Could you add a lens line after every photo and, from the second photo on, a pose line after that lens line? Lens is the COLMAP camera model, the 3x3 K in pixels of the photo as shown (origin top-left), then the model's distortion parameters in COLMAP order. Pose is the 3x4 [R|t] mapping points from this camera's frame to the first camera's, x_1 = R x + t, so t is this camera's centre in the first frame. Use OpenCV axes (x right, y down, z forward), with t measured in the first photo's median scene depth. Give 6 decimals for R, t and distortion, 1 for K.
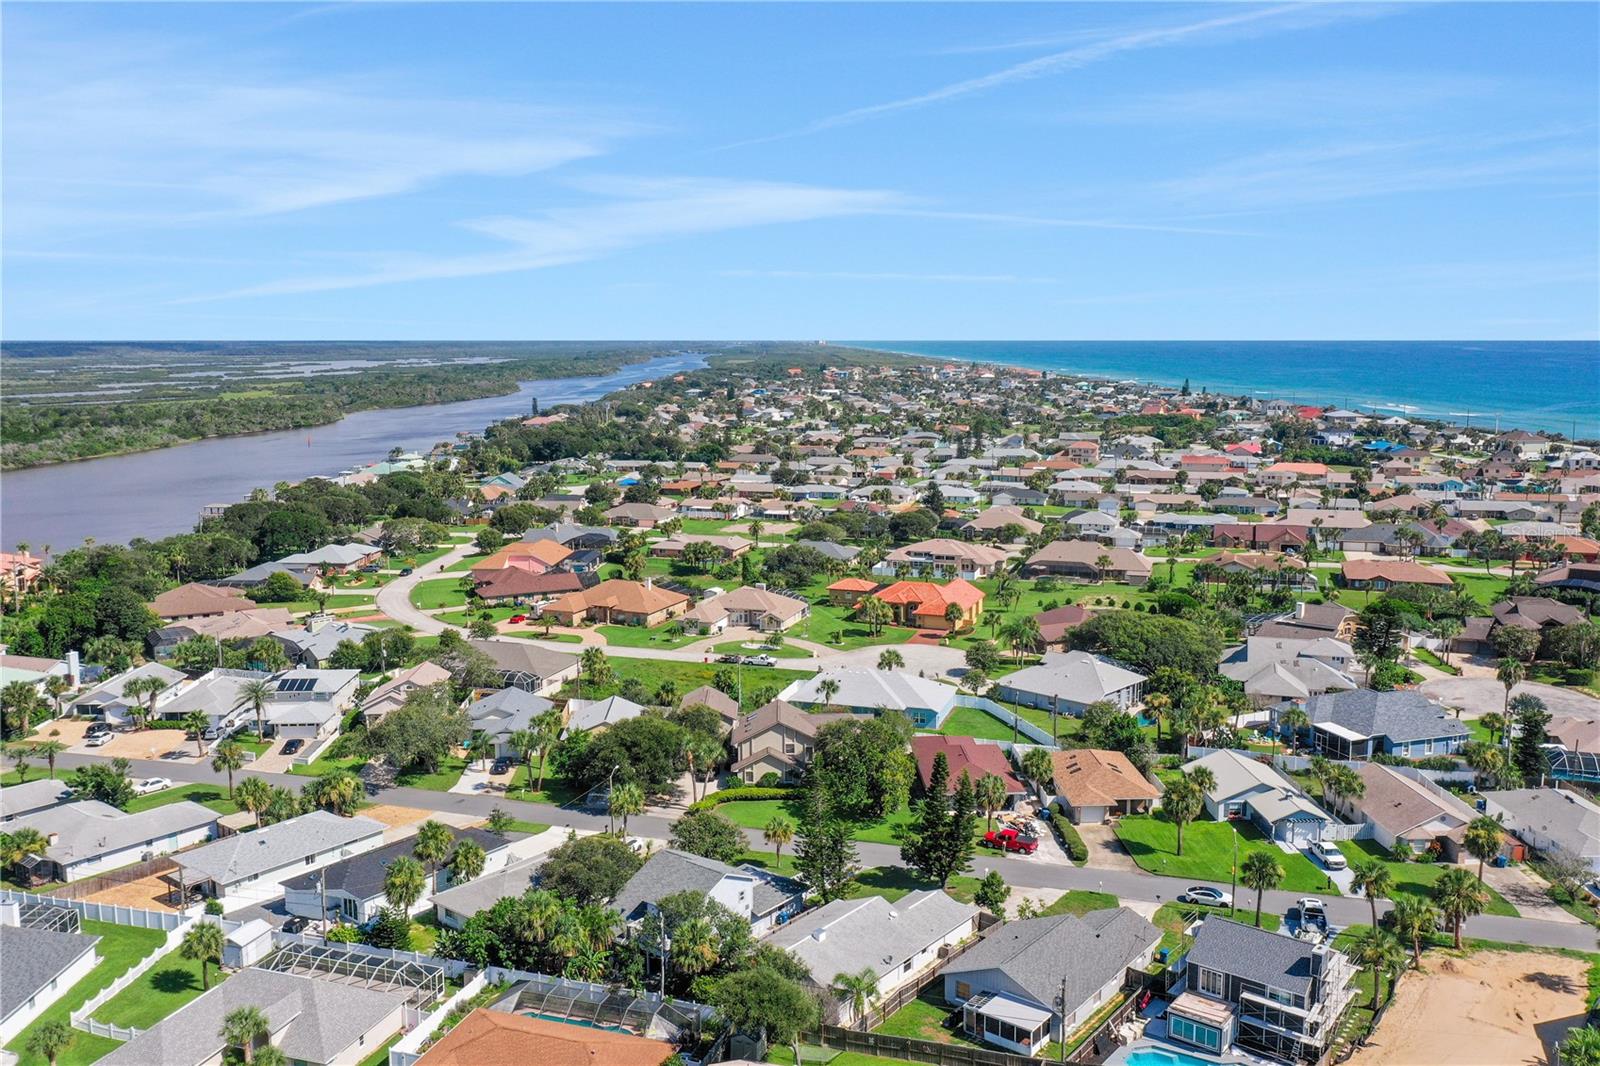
lens RADIAL K [[1284.7, 0, 800.0], [0, 1284.7, 533.0], [0, 0, 1]] dist [0.010542, -0.006087]
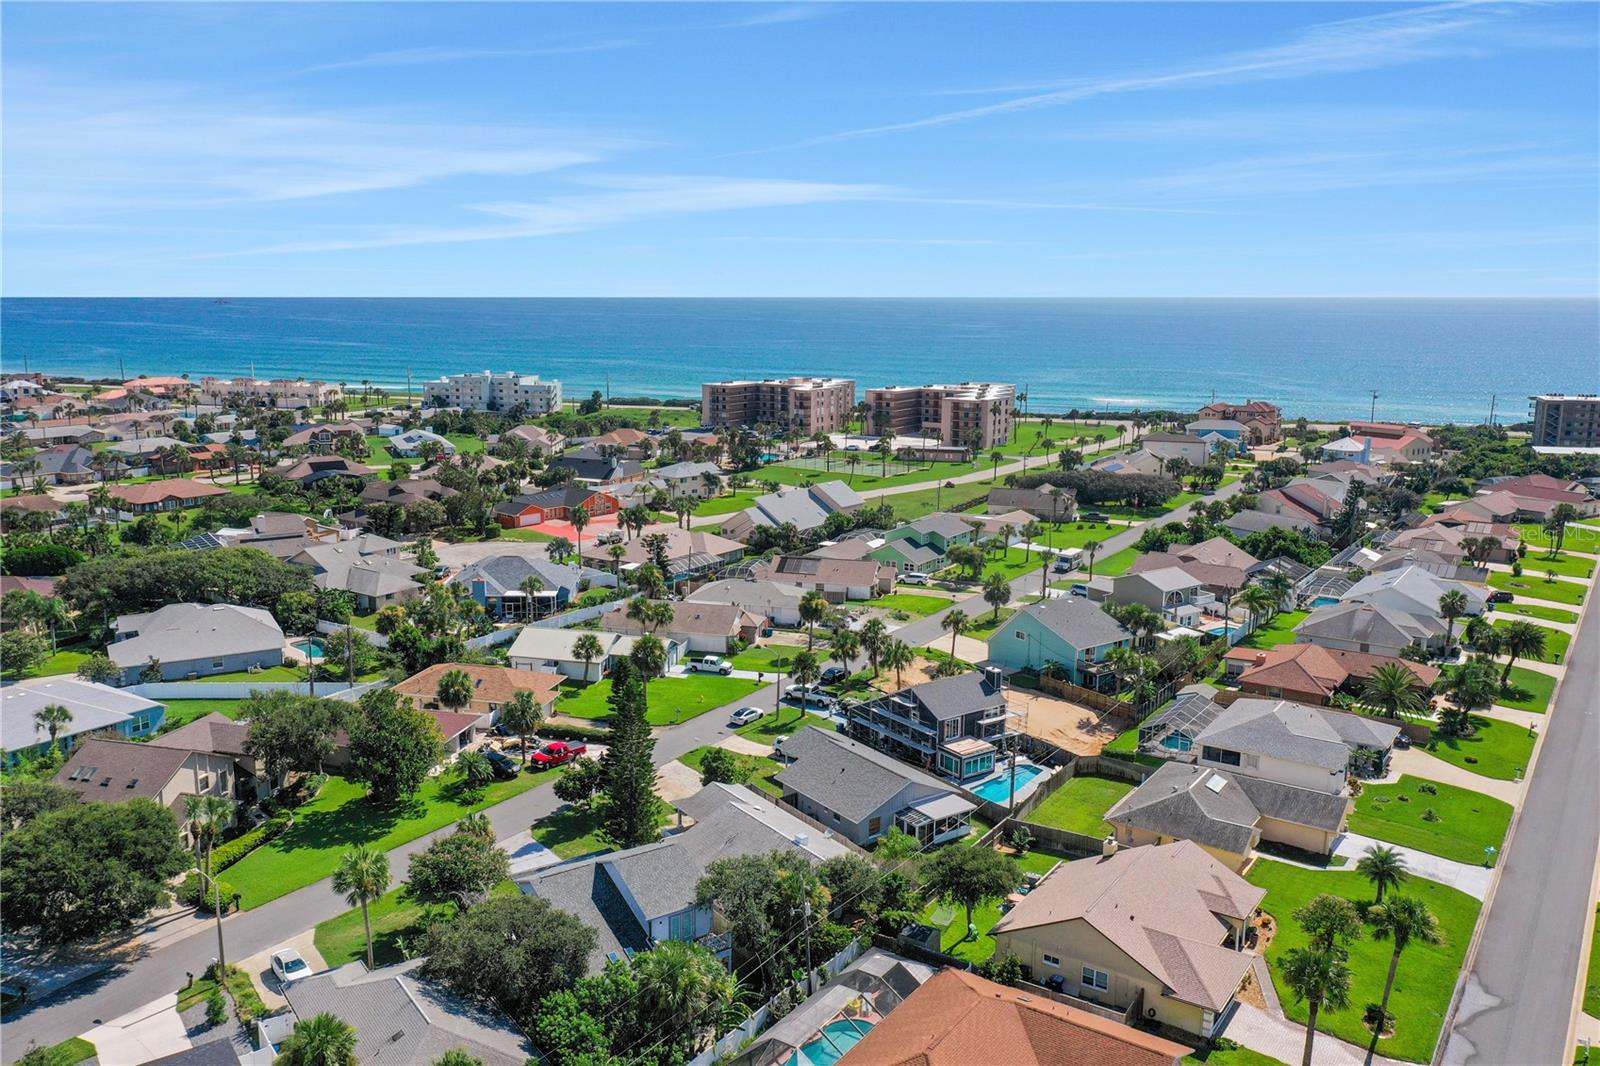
lens RADIAL K [[1256.0, 0, 800.0], [0, 1256.0, 533.0], [0, 0, 1]] dist [0.013755, -0.007086]
pose [[0.275276, -0.171023, 0.946031, -0.330867], [0.132717, 0.981388, 0.138797, -0.007075], [-0.952160, 0.087347, 0.292850, 0.313047]]
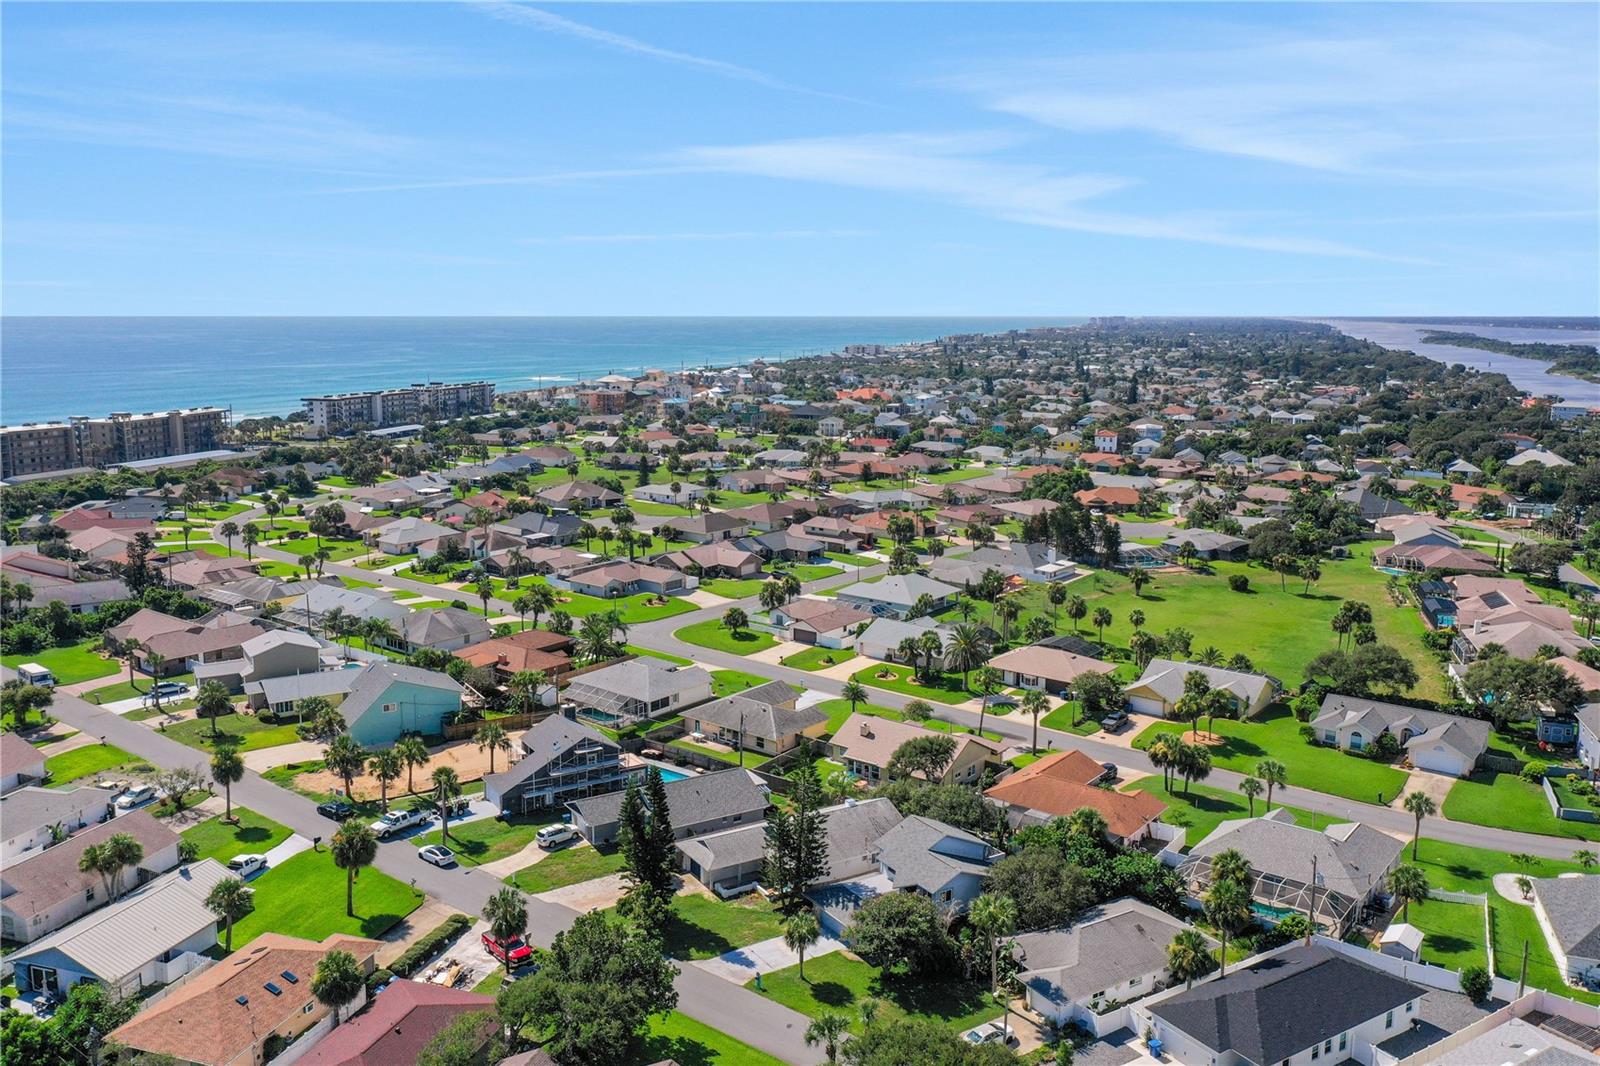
lens RADIAL K [[1256.0, 0, 800.0], [0, 1256.0, 533.0], [0, 0, 1]] dist [0.013755, -0.007086]
pose [[-0.944083, -0.057242, 0.324700, -0.129800], [0.046260, 0.952075, 0.302346, -0.123078], [-0.326446, 0.300461, -0.896190, 0.859846]]
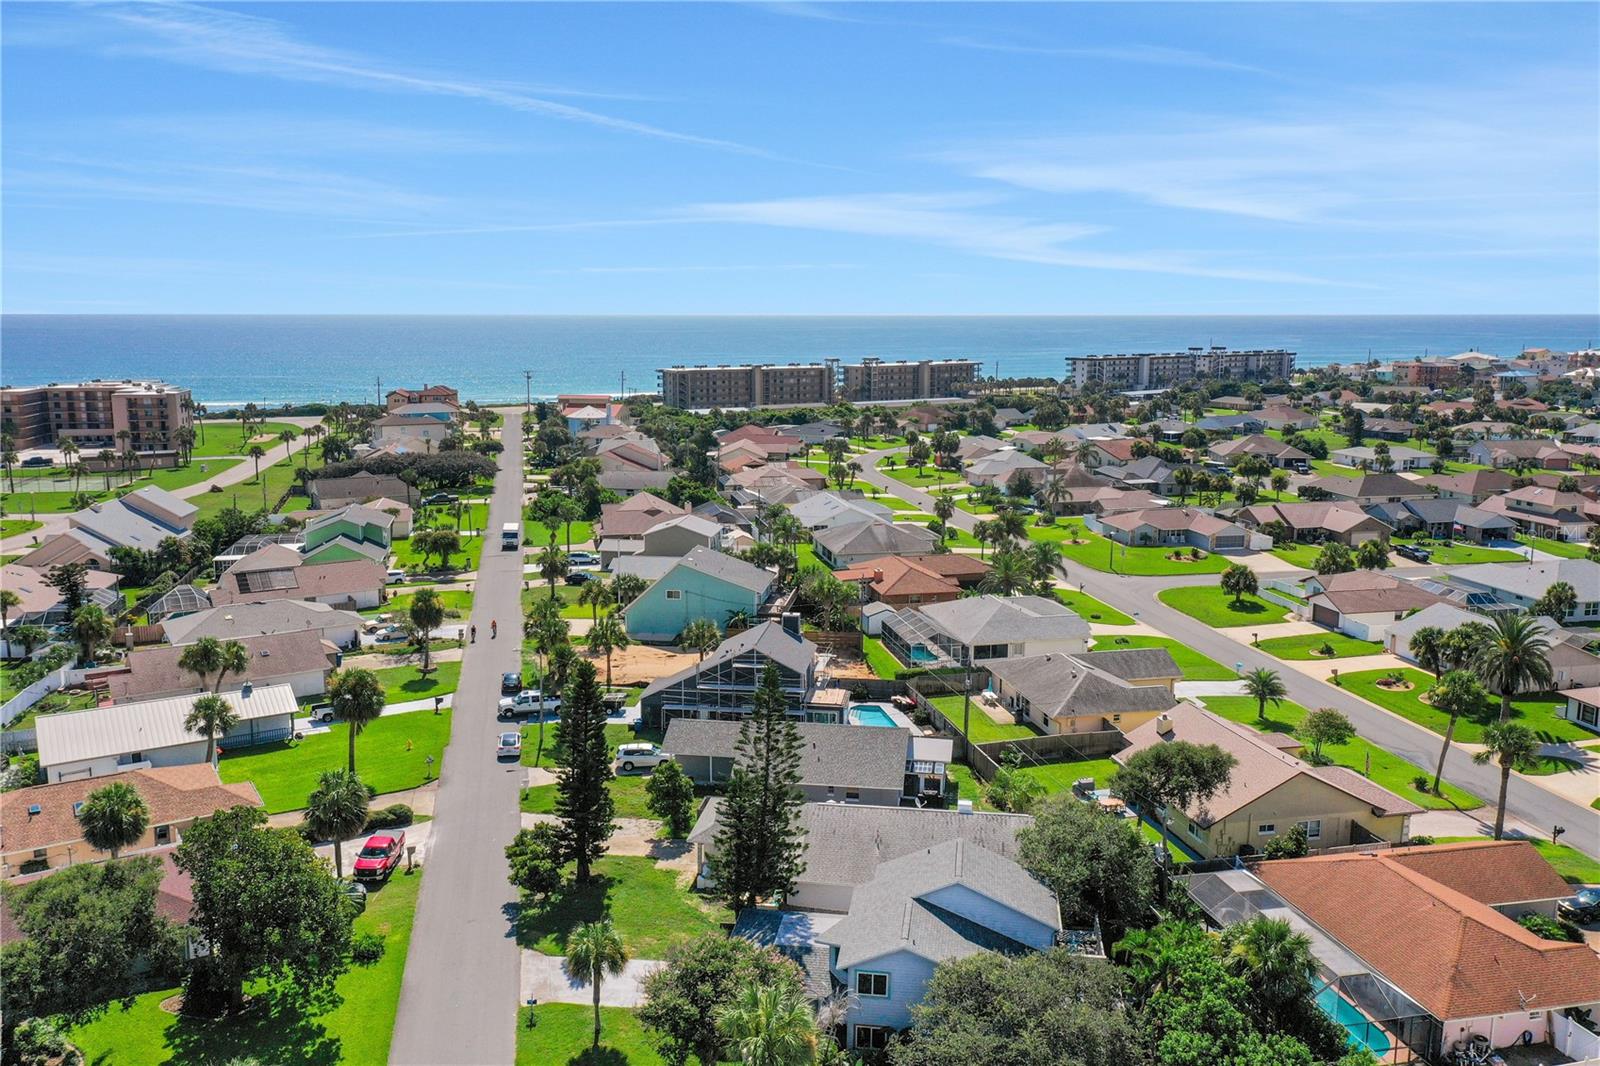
lens RADIAL K [[1256.0, 0, 800.0], [0, 1256.0, 533.0], [0, 0, 1]] dist [0.013755, -0.007086]
pose [[-0.508583, -0.141175, 0.849360, -0.221711], [0.127825, 0.963155, 0.236629, -0.007248], [-0.851472, 0.228915, -0.471799, 0.594681]]
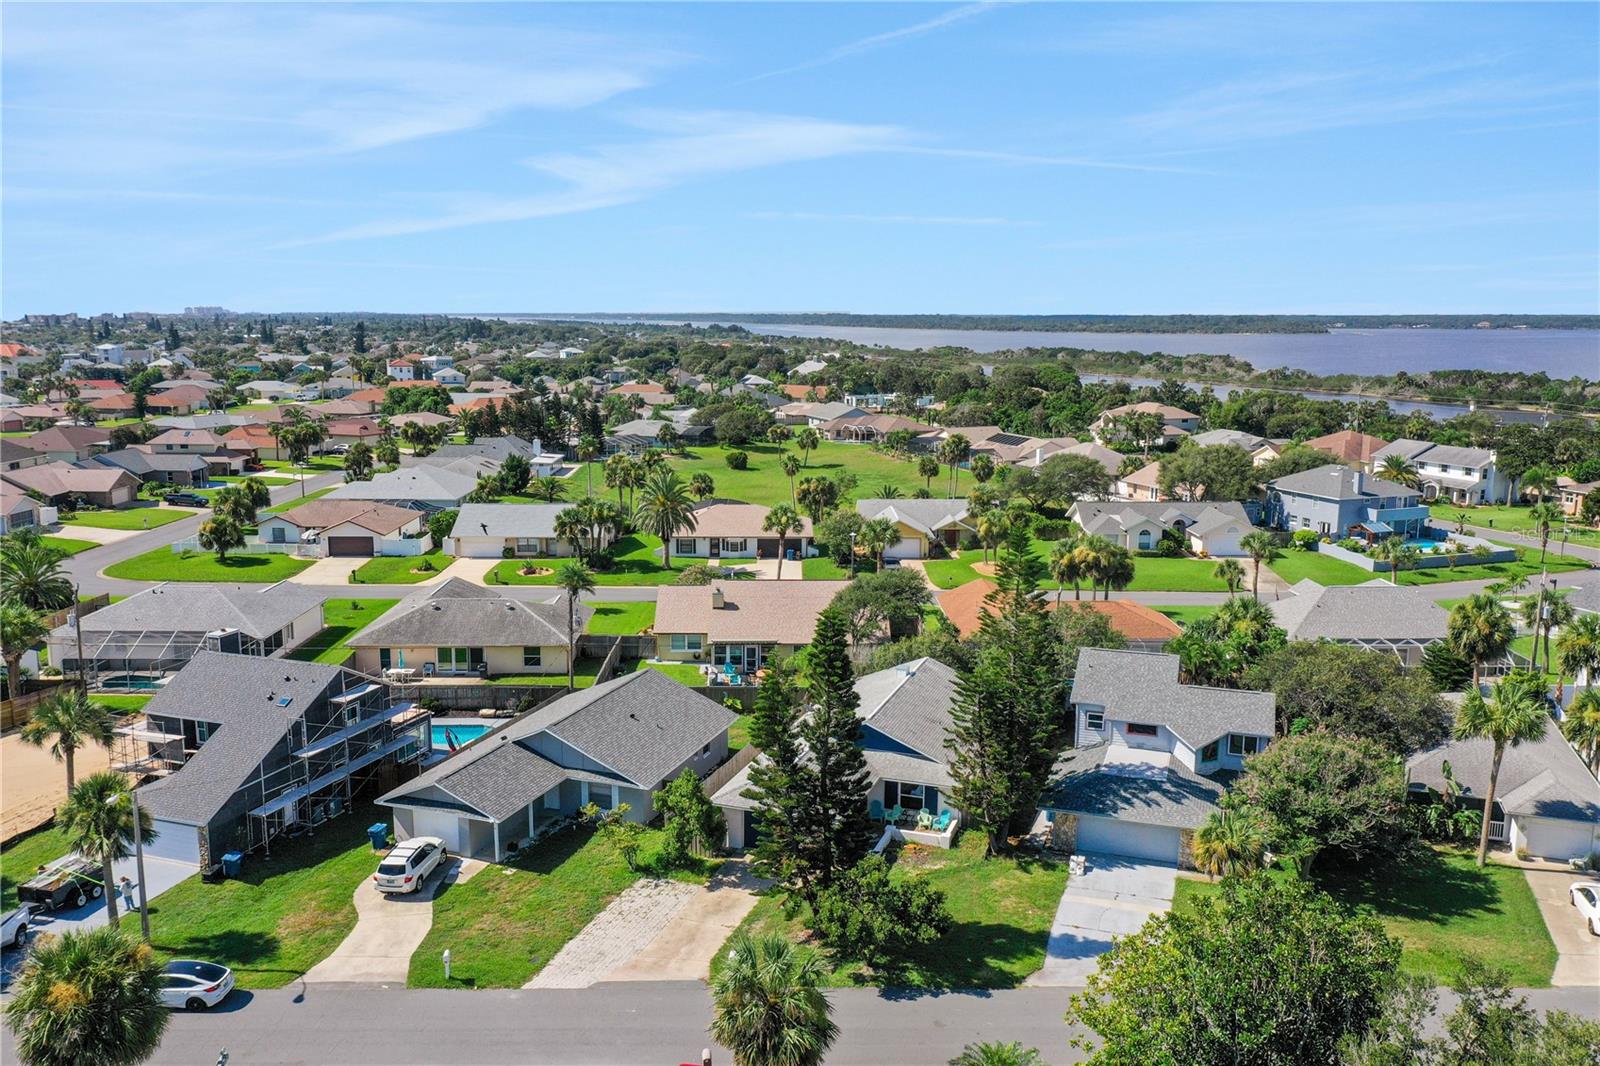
lens RADIAL K [[1256.0, 0, 800.0], [0, 1256.0, 533.0], [0, 0, 1]] dist [0.013755, -0.007086]
pose [[-0.940639, 0.057194, -0.334556, 0.131292], [-0.050197, 0.951418, 0.303782, 0.013583], [0.335678, 0.302543, -0.892070, 0.680565]]
